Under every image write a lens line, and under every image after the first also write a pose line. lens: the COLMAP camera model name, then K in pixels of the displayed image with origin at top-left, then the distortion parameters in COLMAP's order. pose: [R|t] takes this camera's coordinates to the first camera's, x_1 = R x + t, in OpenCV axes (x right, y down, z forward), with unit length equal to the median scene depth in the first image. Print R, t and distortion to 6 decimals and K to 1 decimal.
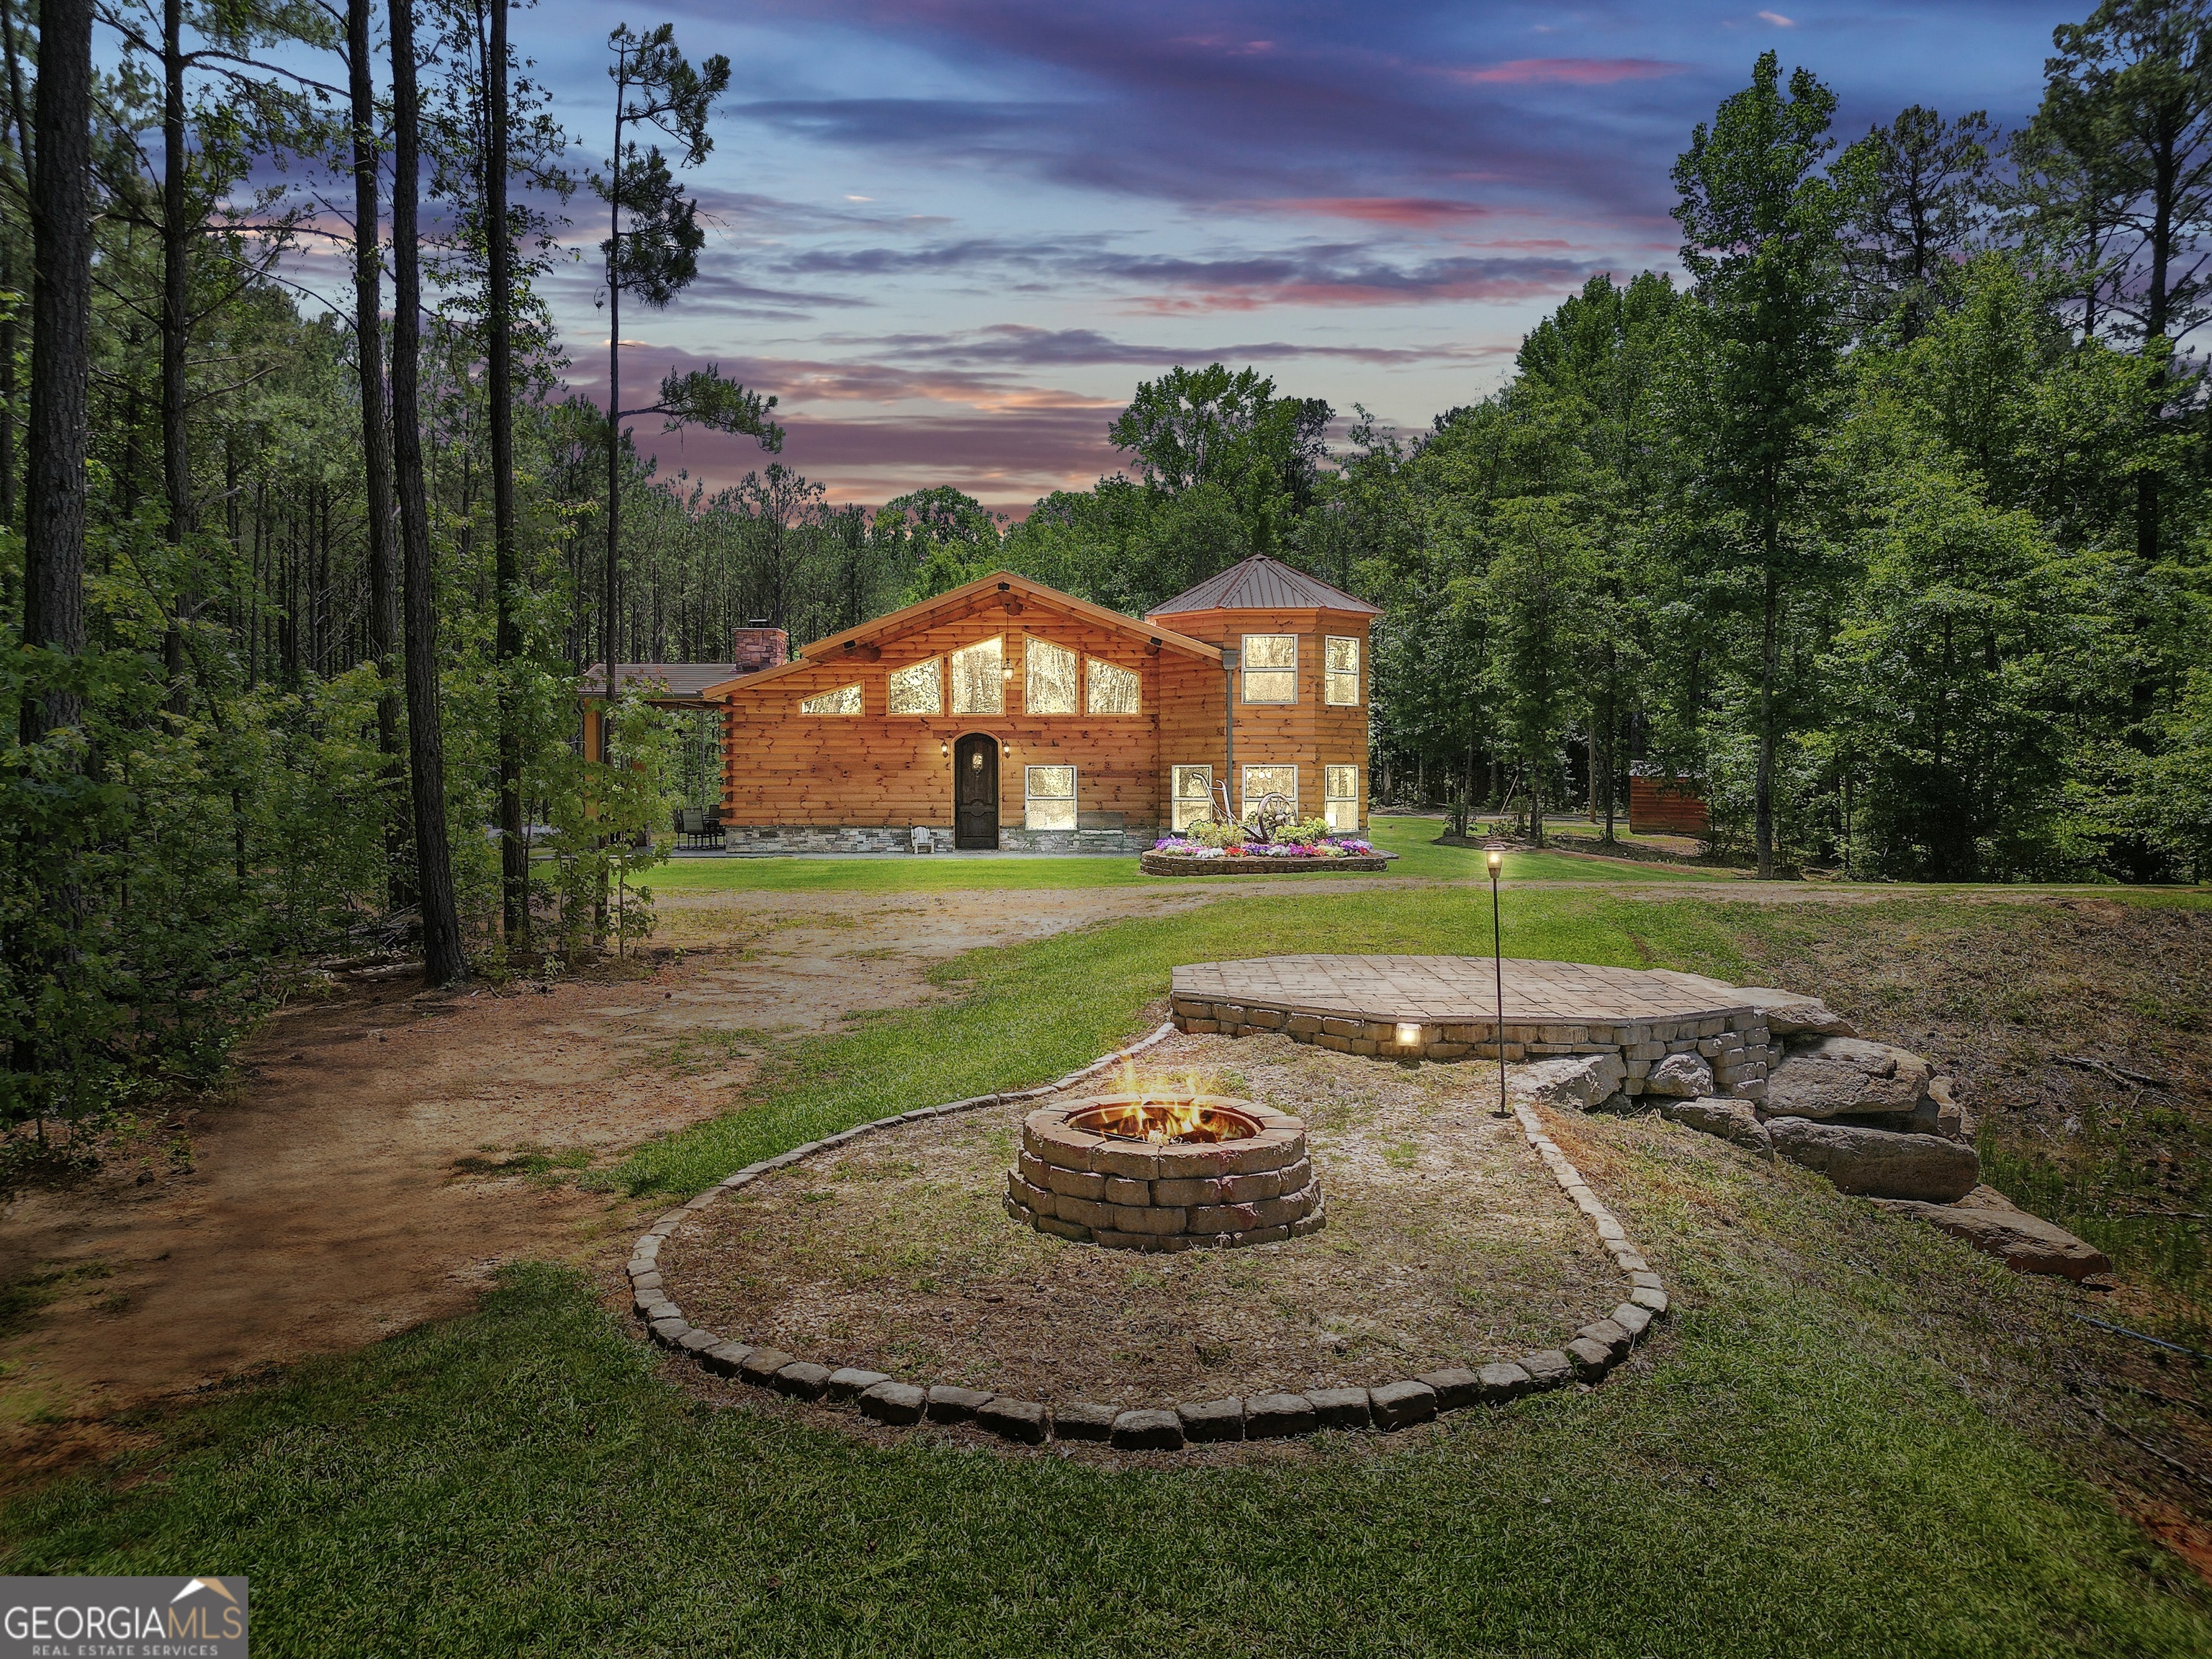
lens RADIAL K [[1529.3, 0, 1121.8], [0, 1529.3, 830.0], [0, 0, 1]] dist [0.093197, -0.094937]
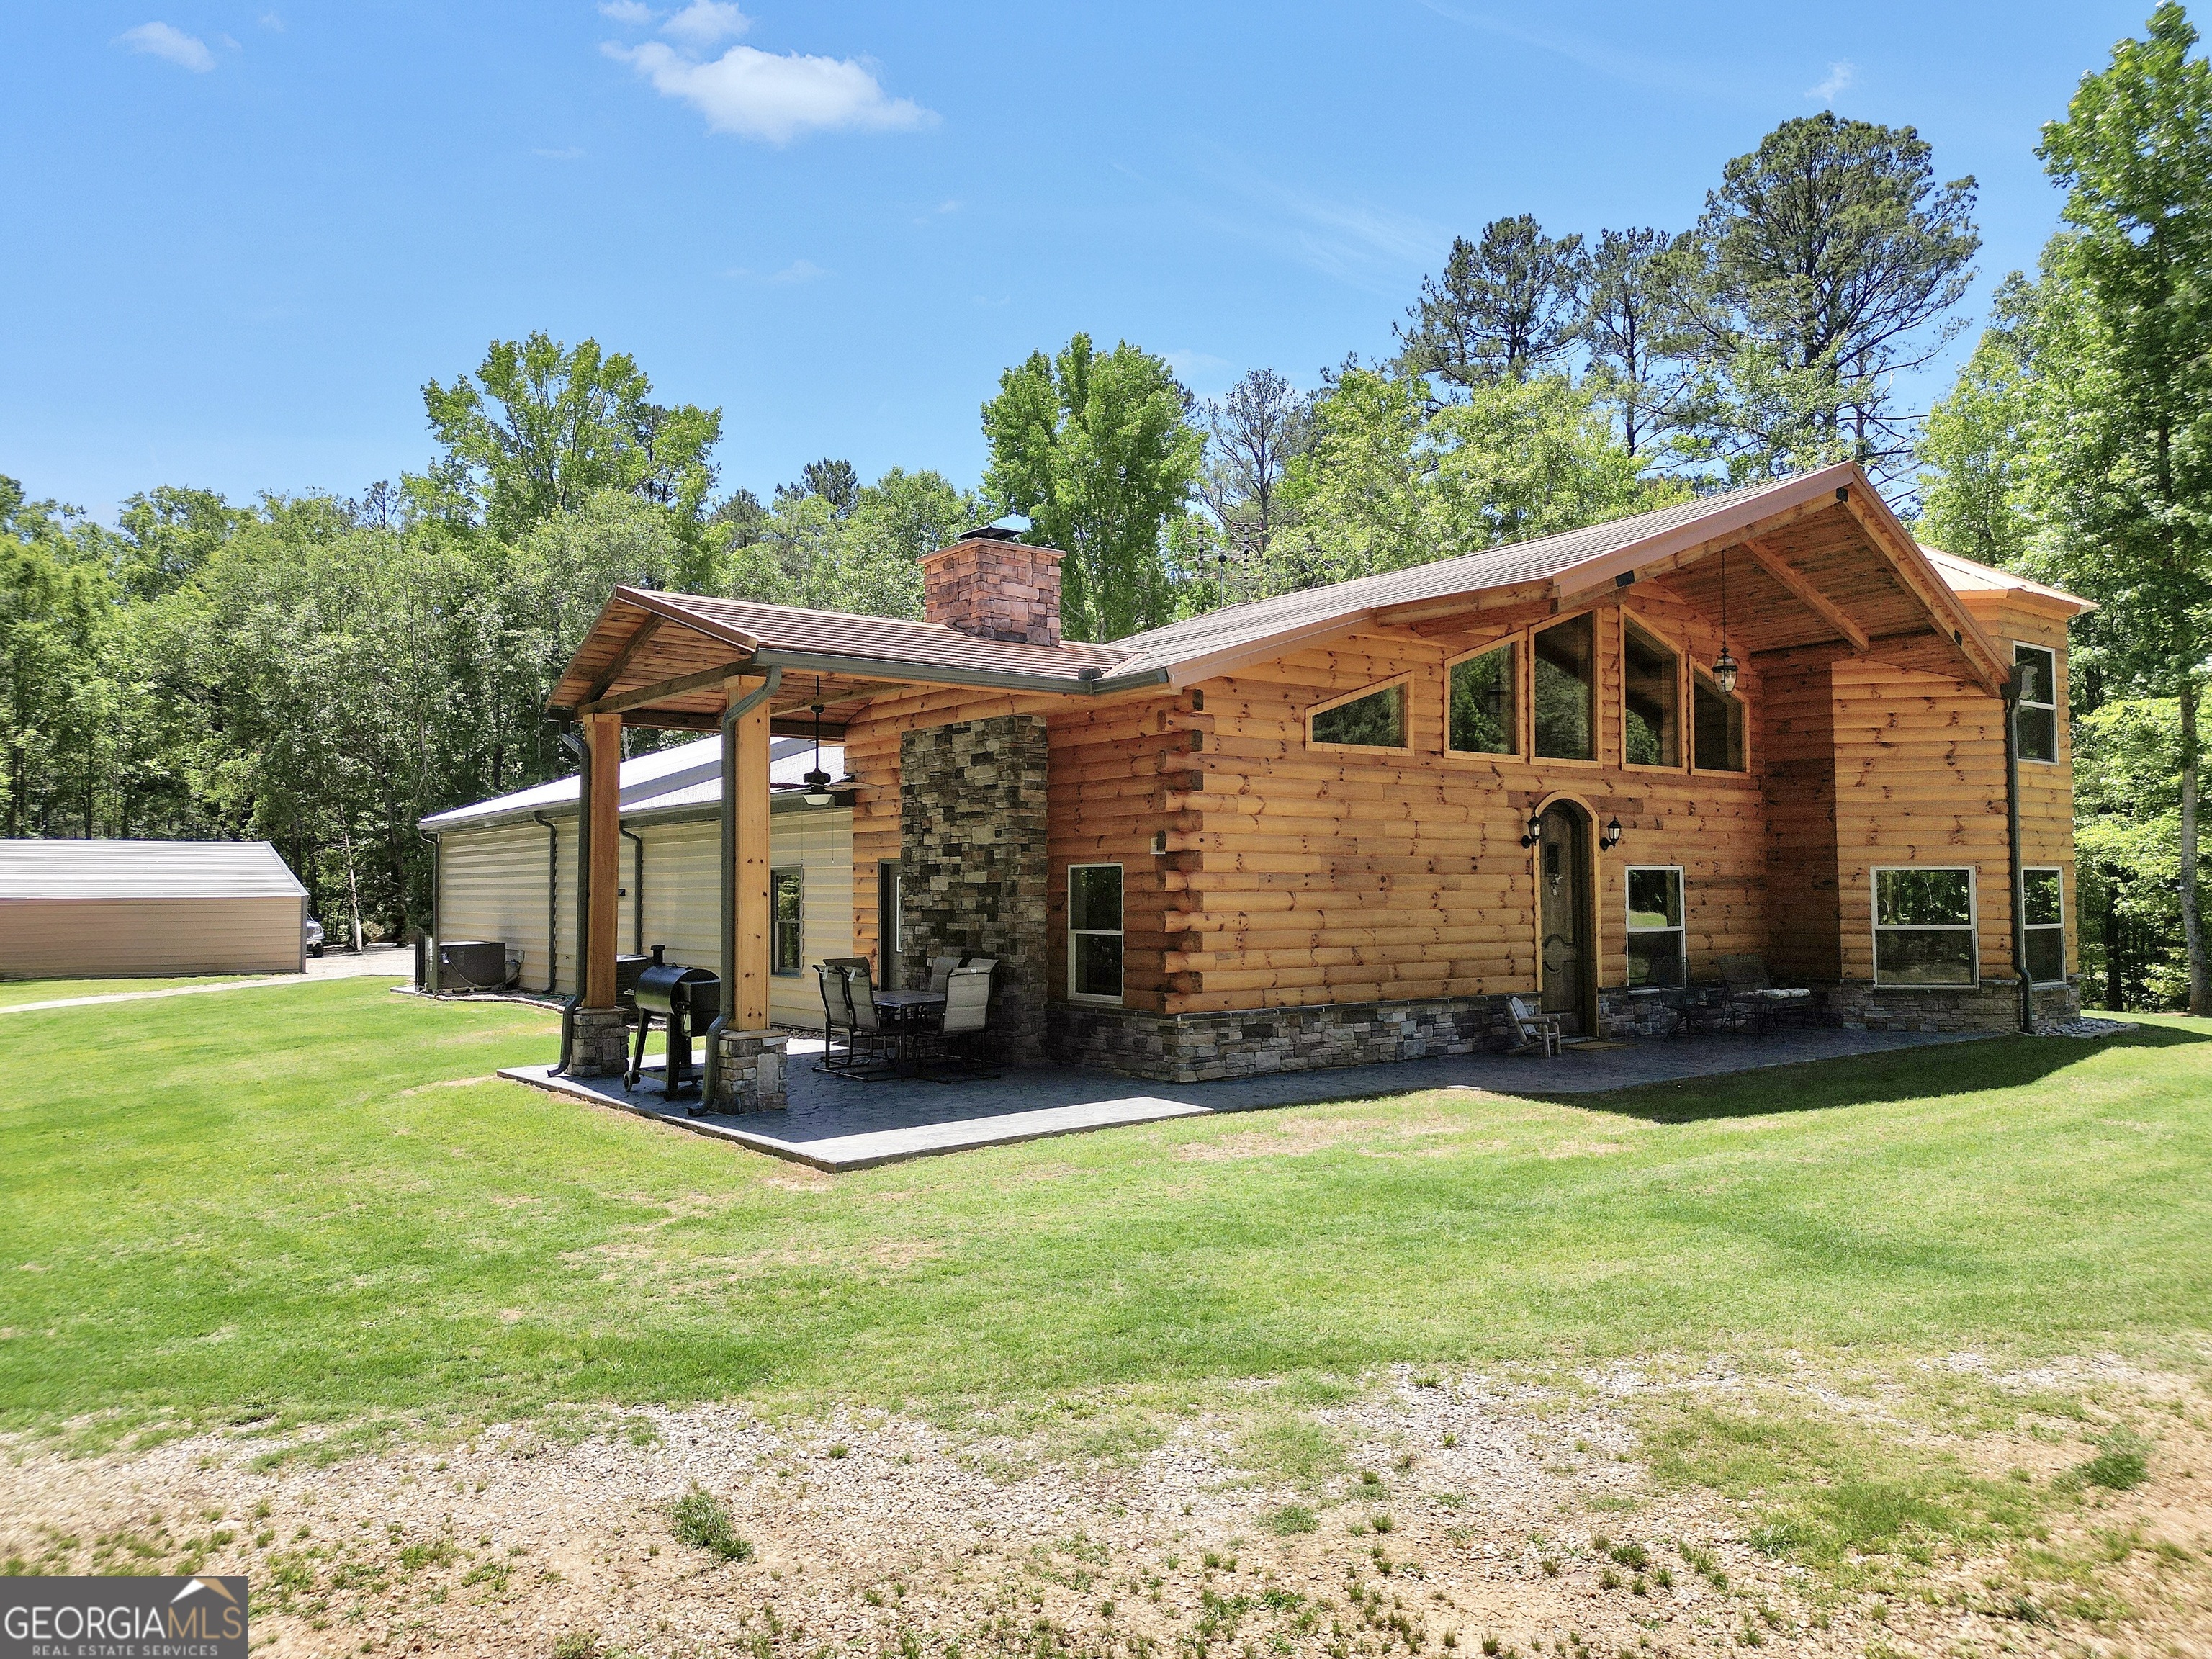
lens RADIAL K [[1529.3, 0, 1121.8], [0, 1529.3, 830.0], [0, 0, 1]] dist [0.093197, -0.094937]
pose [[0.784804, 0.021803, 0.619361, -0.510454], [0.026652, 0.997269, -0.068876, -0.023457], [-0.619171, 0.070561, 0.782079, 0.701191]]
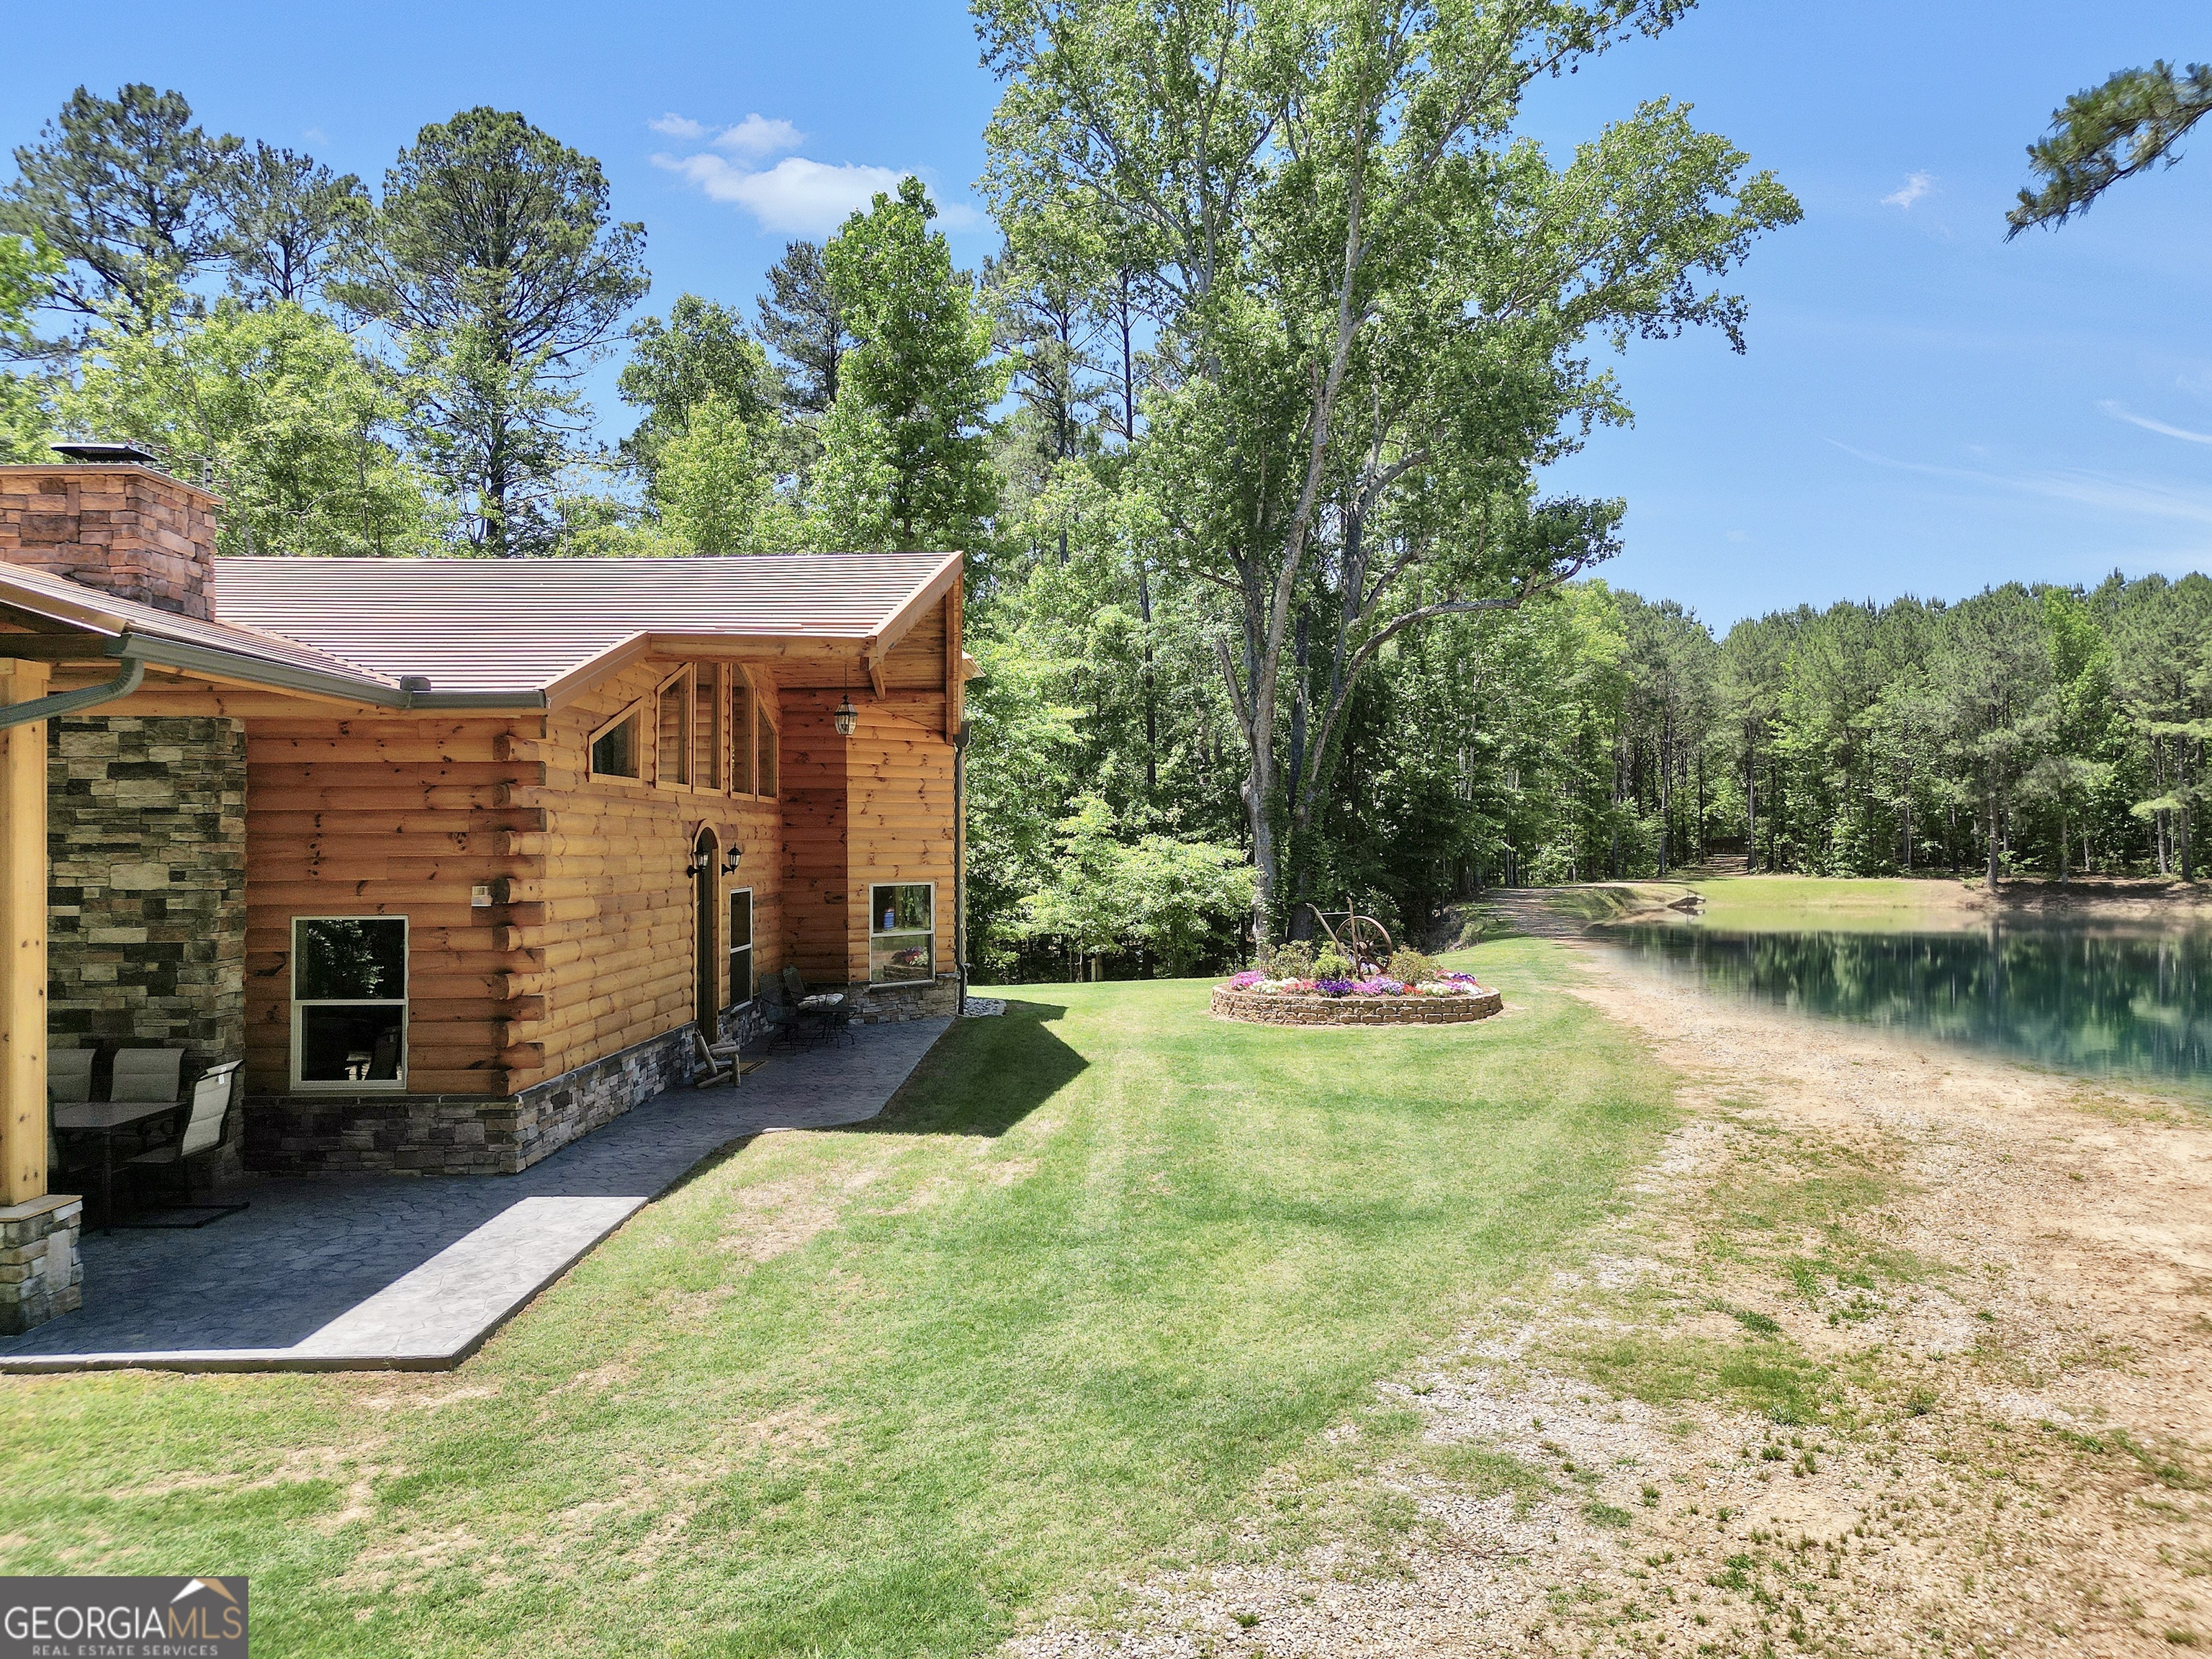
lens RADIAL K [[1529.3, 0, 1121.8], [0, 1529.3, 830.0], [0, 0, 1]] dist [0.093197, -0.094937]
pose [[0.001671, 0.015630, 0.999876, -0.594410], [0.041222, 0.999027, -0.015686, -0.049780], [-0.999149, 0.041243, 0.001025, 0.866457]]
